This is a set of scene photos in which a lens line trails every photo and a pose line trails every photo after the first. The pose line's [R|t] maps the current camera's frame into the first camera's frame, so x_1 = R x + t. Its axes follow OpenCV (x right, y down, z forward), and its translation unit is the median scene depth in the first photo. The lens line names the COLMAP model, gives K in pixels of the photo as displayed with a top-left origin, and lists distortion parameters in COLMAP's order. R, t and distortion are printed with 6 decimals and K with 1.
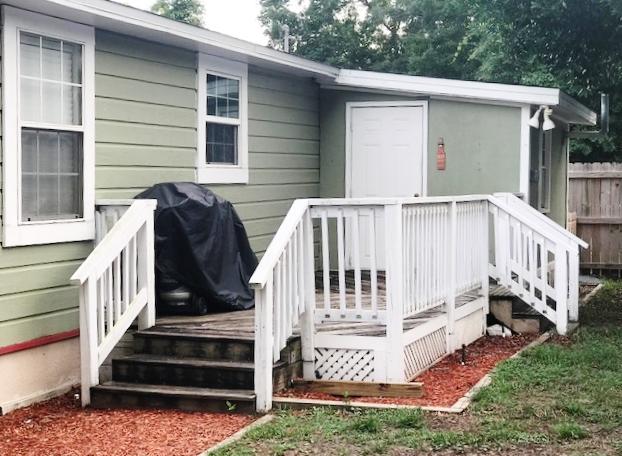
lens RADIAL K [[1075.2, 0, 311.0], [0, 1075.2, 228.0], [0, 0, 1]] dist [0.019580, 0.051912]
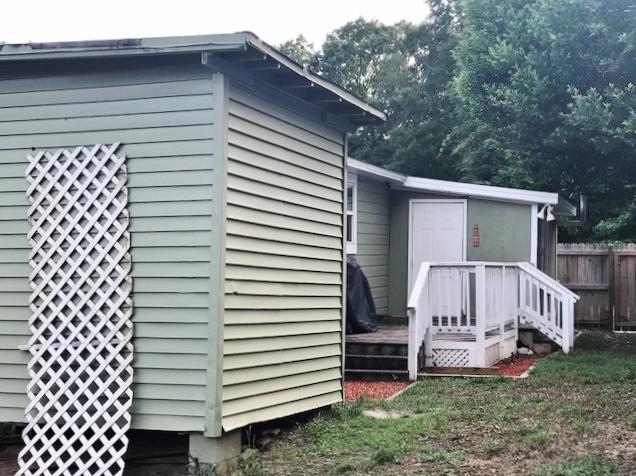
lens RADIAL K [[1075.1, 0, 318.0], [0, 1075.1, 238.0], [0, 0, 1]] dist [0.011665, 0.120716]
pose [[0.998726, 0.012880, 0.048799, -0.197285], [-0.009761, 0.997927, -0.063609, 0.034367], [-0.049517, 0.063052, 0.996781, -0.528391]]
